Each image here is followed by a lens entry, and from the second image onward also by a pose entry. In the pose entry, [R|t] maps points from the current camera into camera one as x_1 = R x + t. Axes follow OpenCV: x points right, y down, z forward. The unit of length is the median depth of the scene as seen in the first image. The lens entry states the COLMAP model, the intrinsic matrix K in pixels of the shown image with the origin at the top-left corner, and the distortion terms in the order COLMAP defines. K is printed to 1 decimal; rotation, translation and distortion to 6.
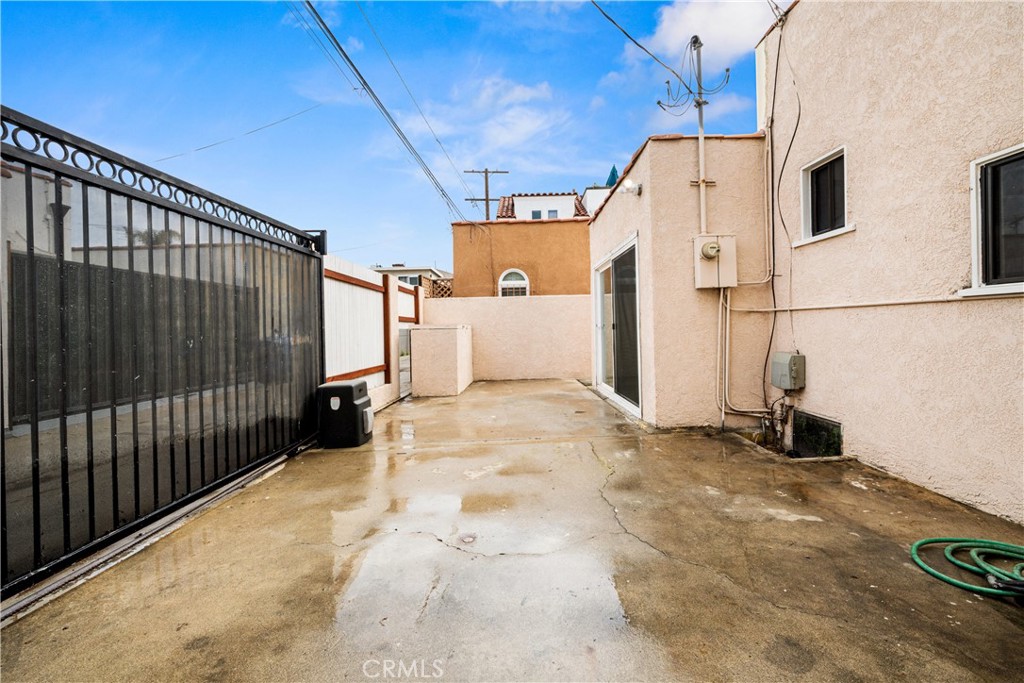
lens RADIAL K [[417.9, 0, 500.2], [0, 417.9, 327.3], [0, 0, 1]] dist [-0.001313, 0.000418]
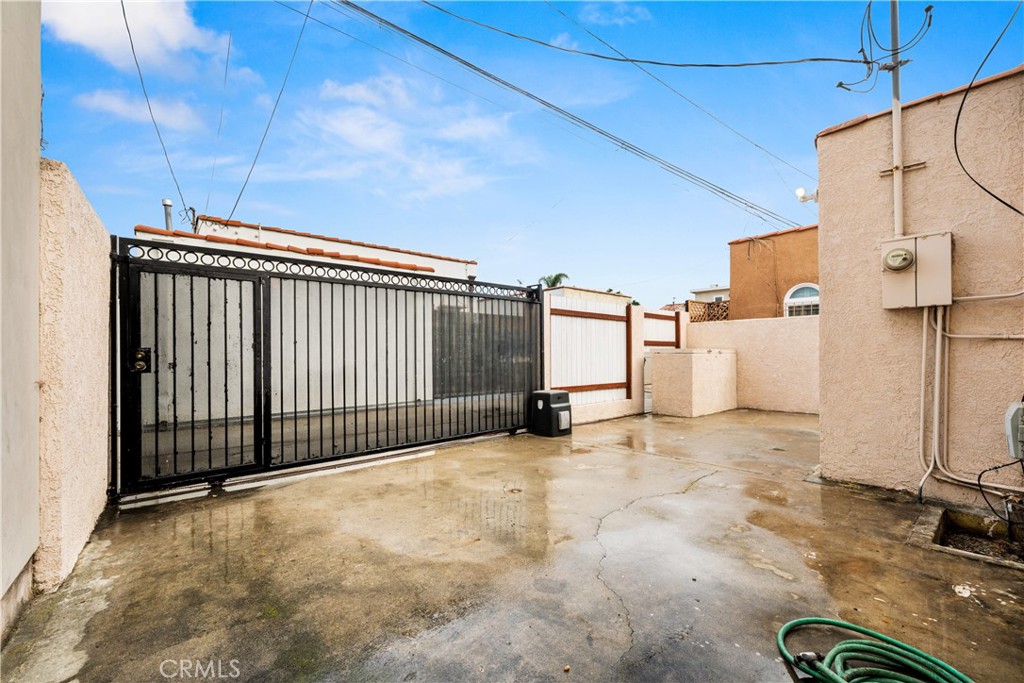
lens RADIAL K [[417.9, 0, 512.0], [0, 417.9, 347.8], [0, 0, 1]] dist [-0.001313, 0.000418]
pose [[0.664262, 0.010349, -0.747428, 0.608344], [-0.006884, 0.999946, 0.007727, -0.023981], [0.747468, 0.000012, 0.664298, -0.030432]]
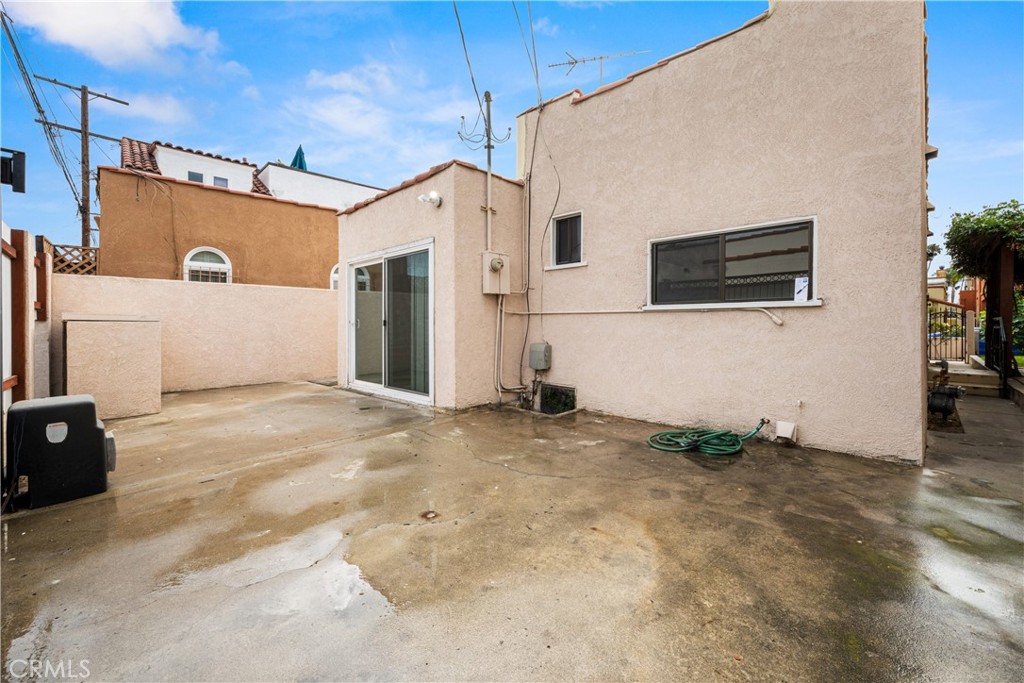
lens RADIAL K [[438.9, 0, 516.1], [0, 438.9, 327.2], [0, 0, 1]] dist [0.000770, -0.000221]
pose [[0.682130, 0.016418, 0.731047, -0.420769], [-0.016715, 0.999837, -0.006858, 0.014793], [-0.731040, -0.007542, 0.682293, 0.038335]]
